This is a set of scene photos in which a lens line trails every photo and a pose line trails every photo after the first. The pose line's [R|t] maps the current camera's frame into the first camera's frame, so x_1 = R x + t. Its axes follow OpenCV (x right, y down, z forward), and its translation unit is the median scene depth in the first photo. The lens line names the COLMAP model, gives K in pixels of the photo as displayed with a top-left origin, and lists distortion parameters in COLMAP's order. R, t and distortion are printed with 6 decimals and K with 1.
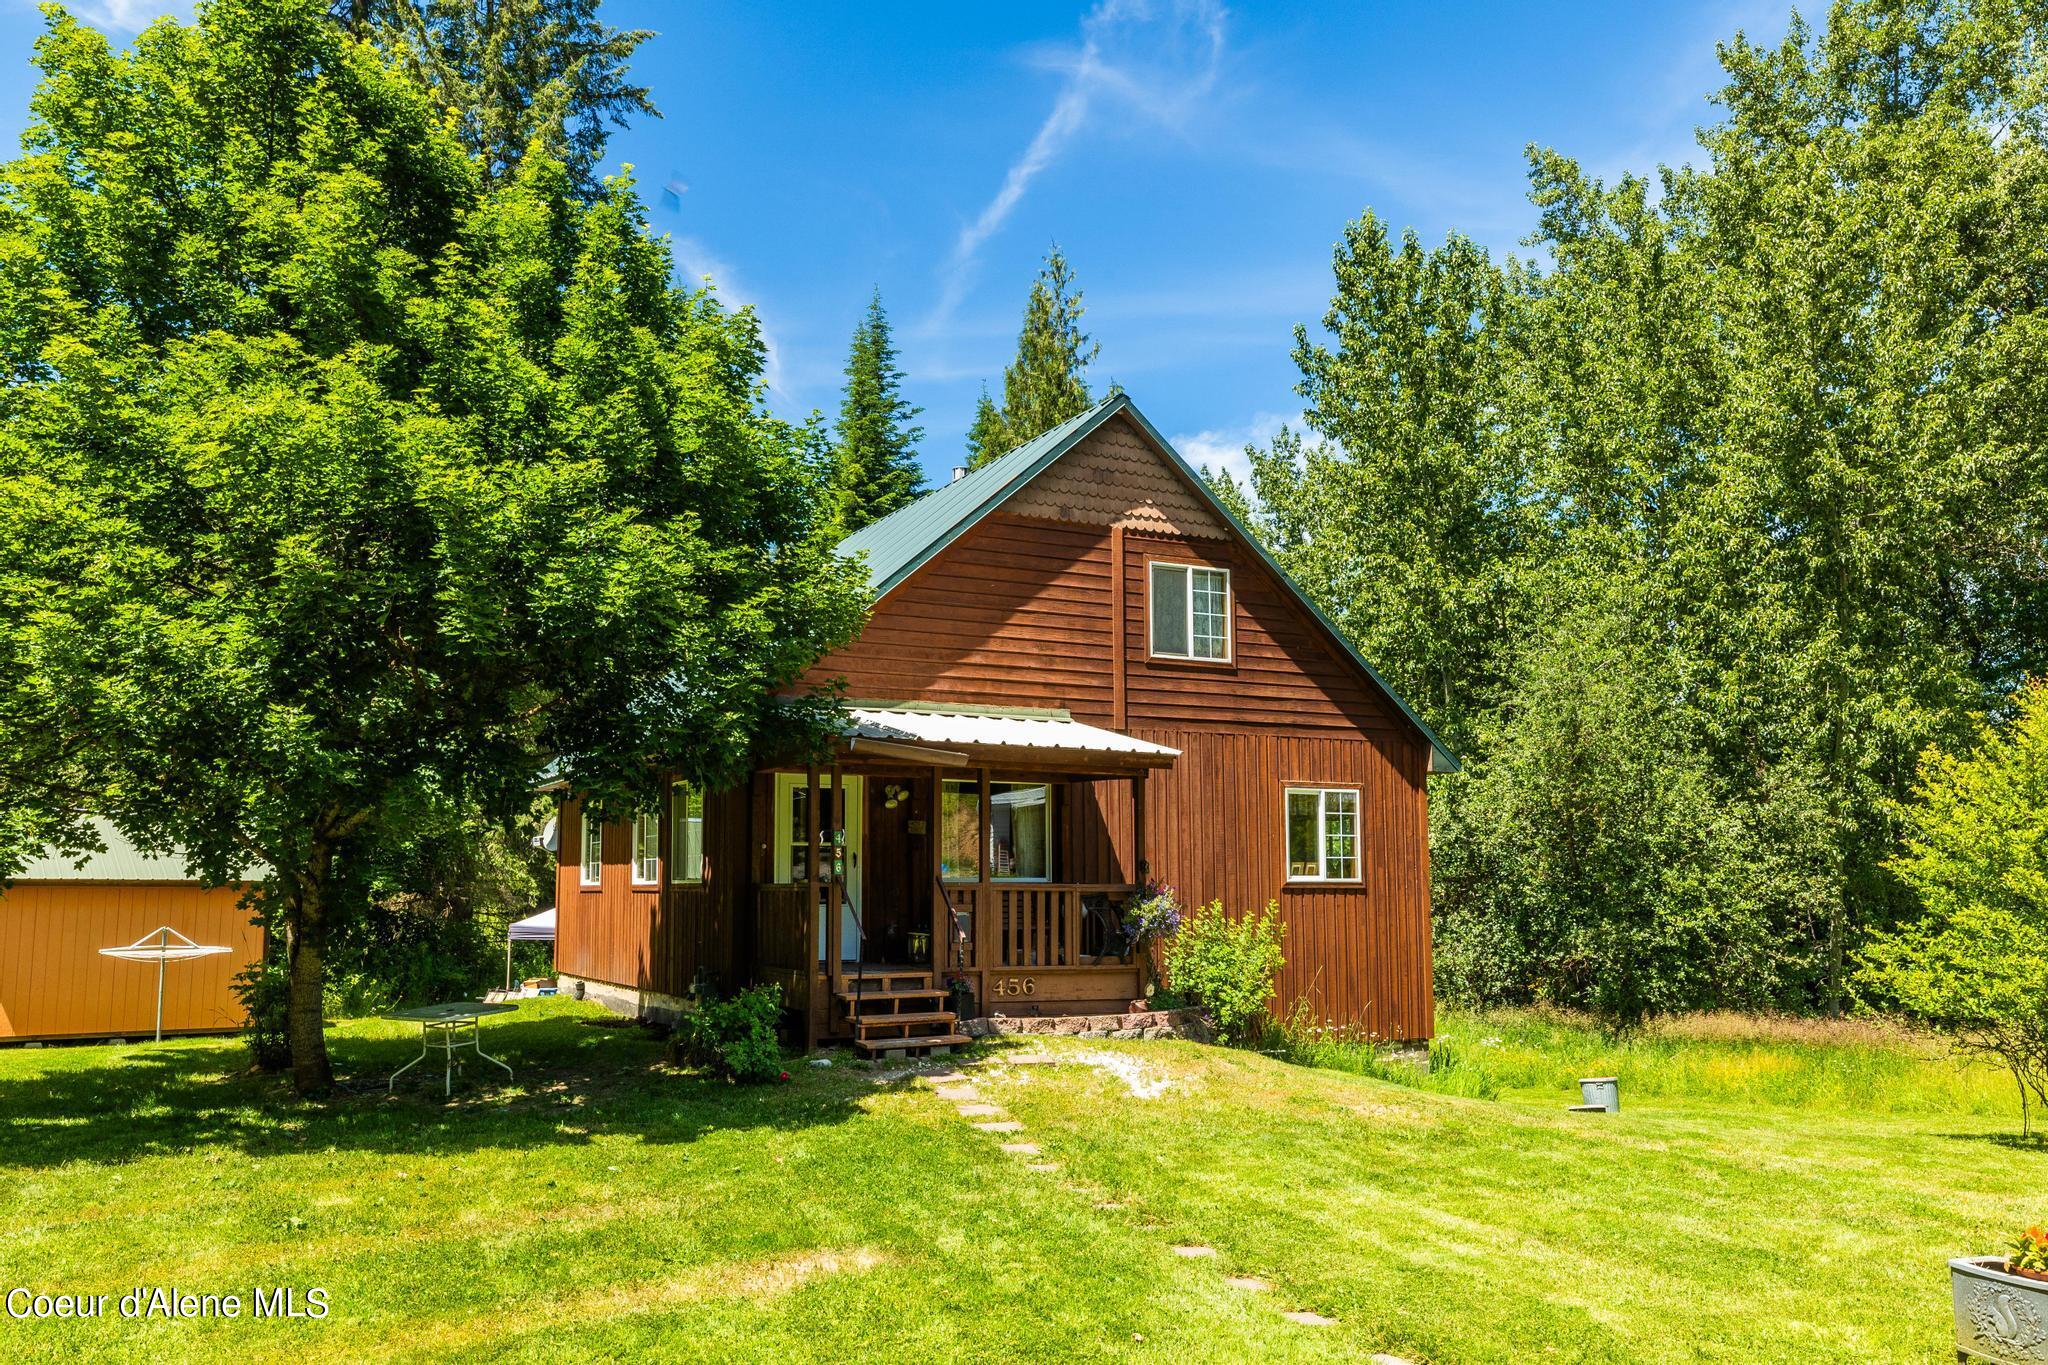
lens RADIAL K [[1609.4, 0, 1011.0], [0, 1609.4, 721.5], [0, 0, 1]] dist [0.000543, 0.013103]
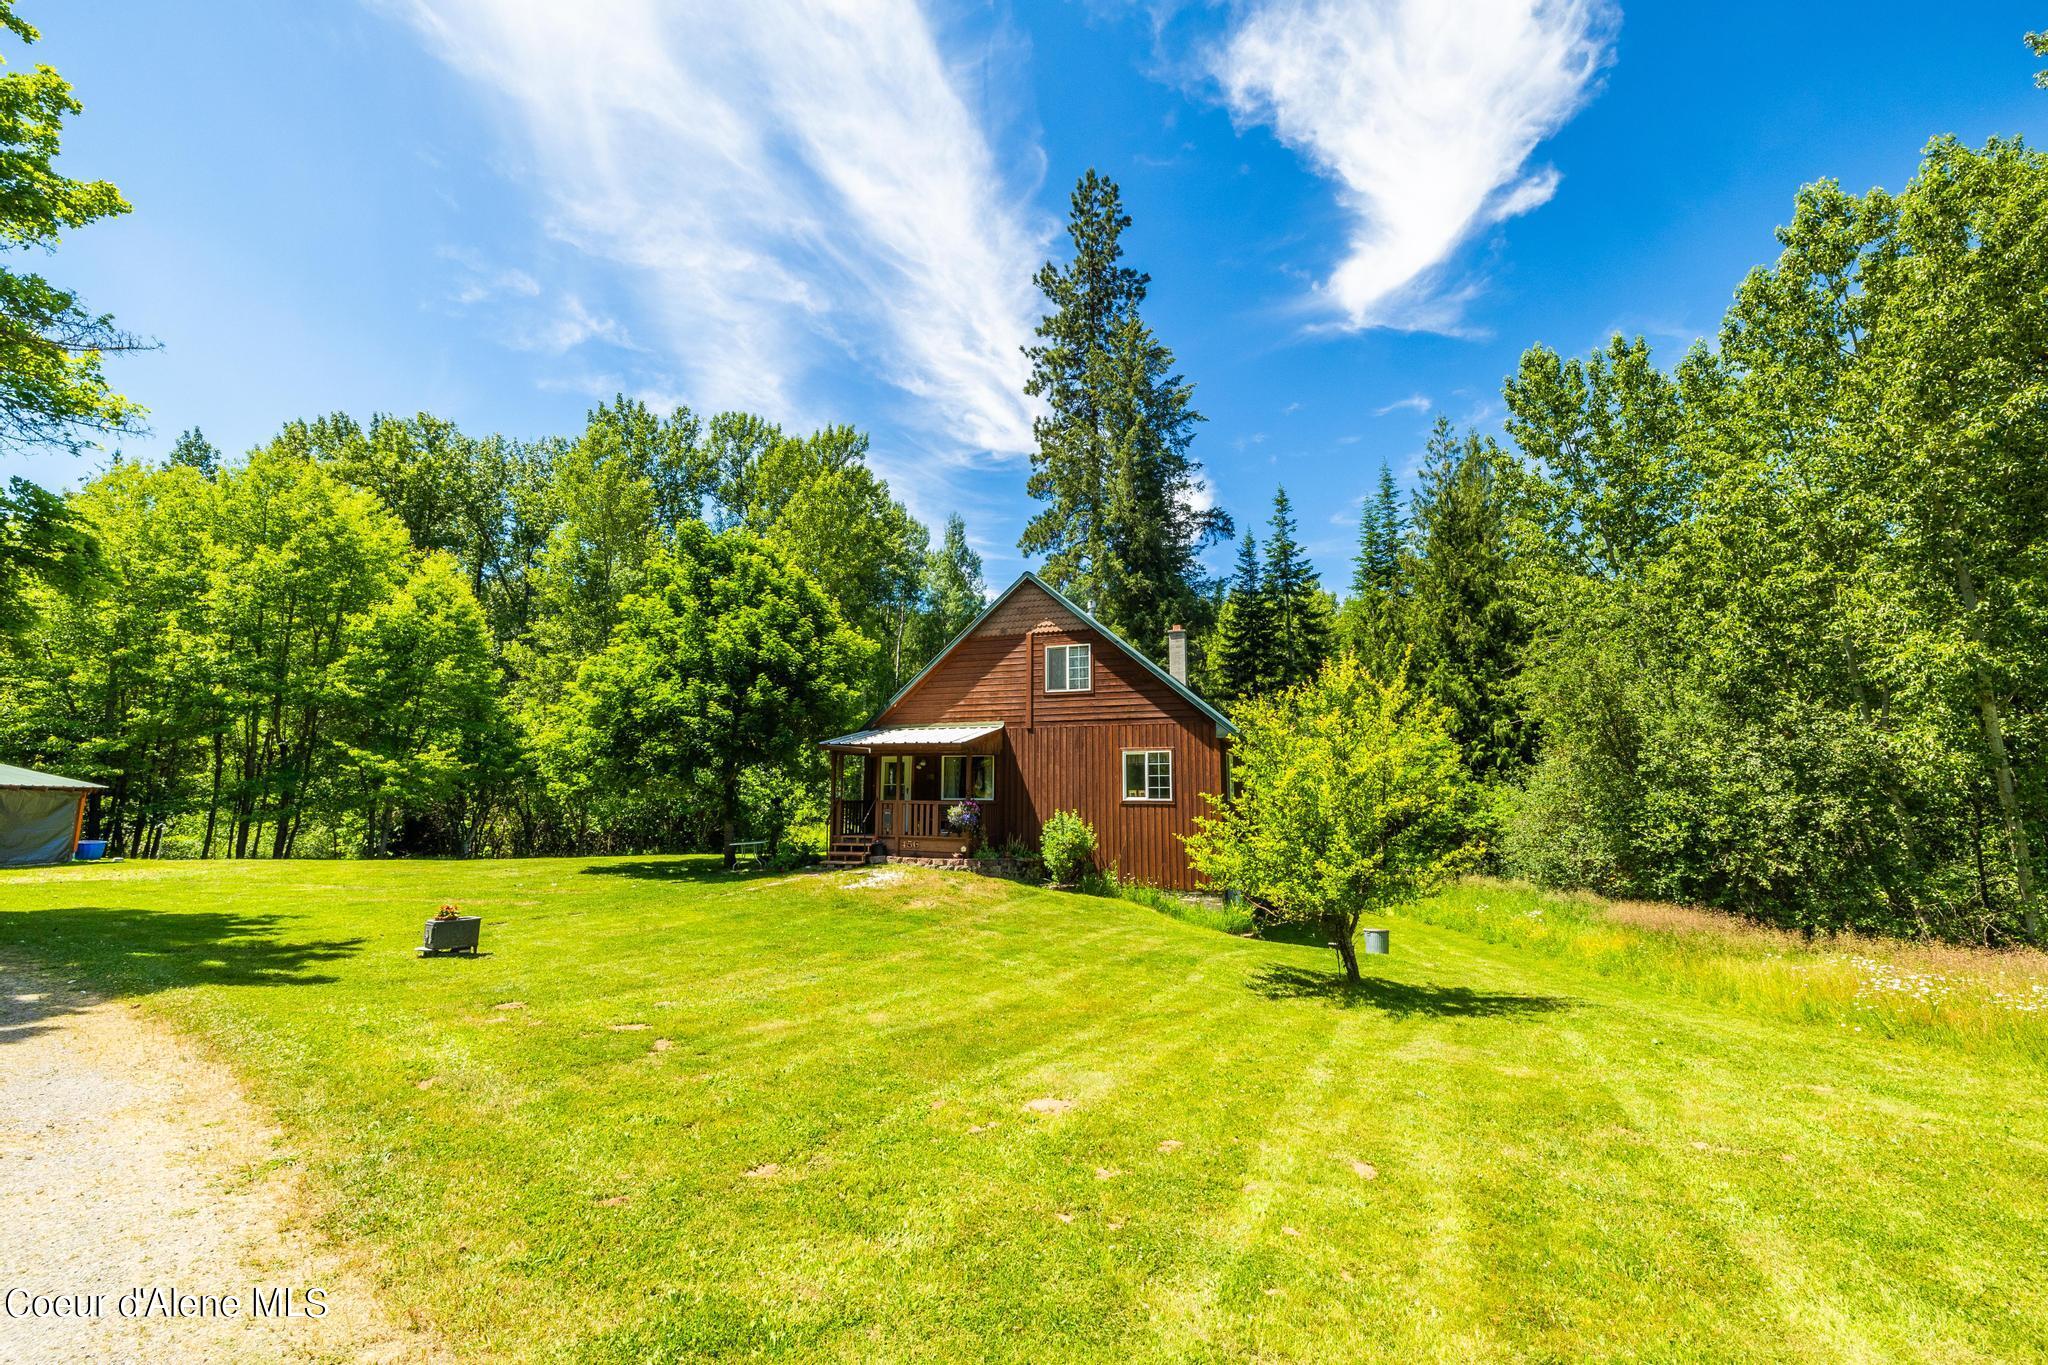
lens RADIAL K [[873.0, 0, 1019.9], [0, 873.0, 662.2], [0, 0, 1]] dist [0.001884, 0.000157]
pose [[0.665952, -0.114217, -0.737199, 0.881514], [0.069836, 0.993415, -0.090827, 0.021367], [0.742719, 0.009003, 0.669543, 0.206449]]
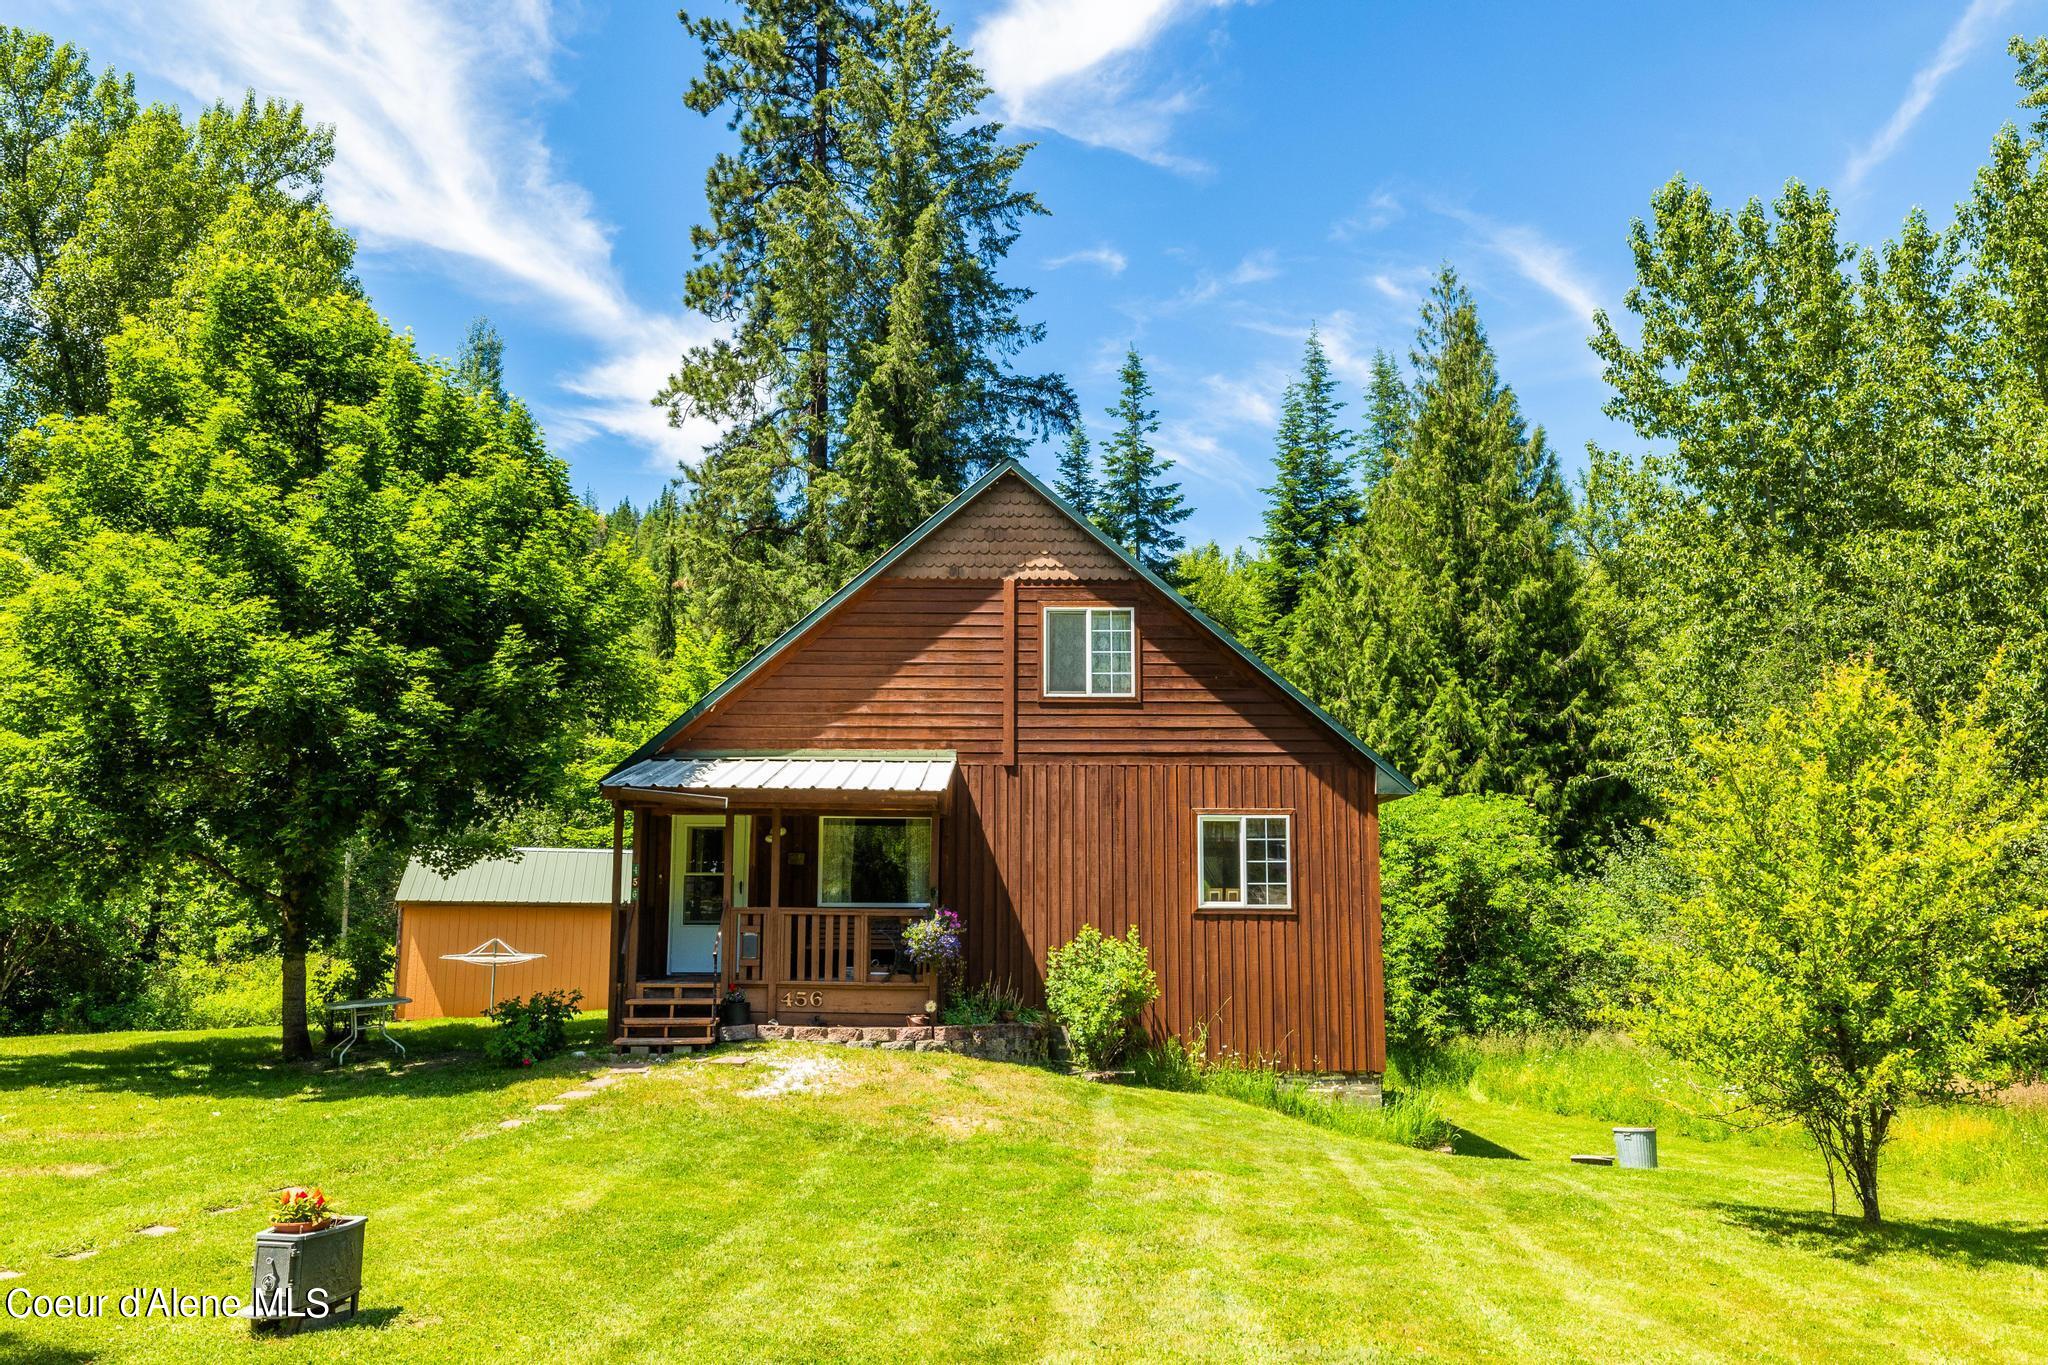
lens RADIAL K [[1608.5, 0, 1025.7], [0, 1608.5, 654.7], [0, 0, 1]] dist [0.001859, 0.007977]
pose [[0.890565, -0.066279, -0.450000, 0.544684], [0.040733, 0.996973, -0.066228, 0.002683], [0.453028, 0.040651, 0.890569, 0.035903]]
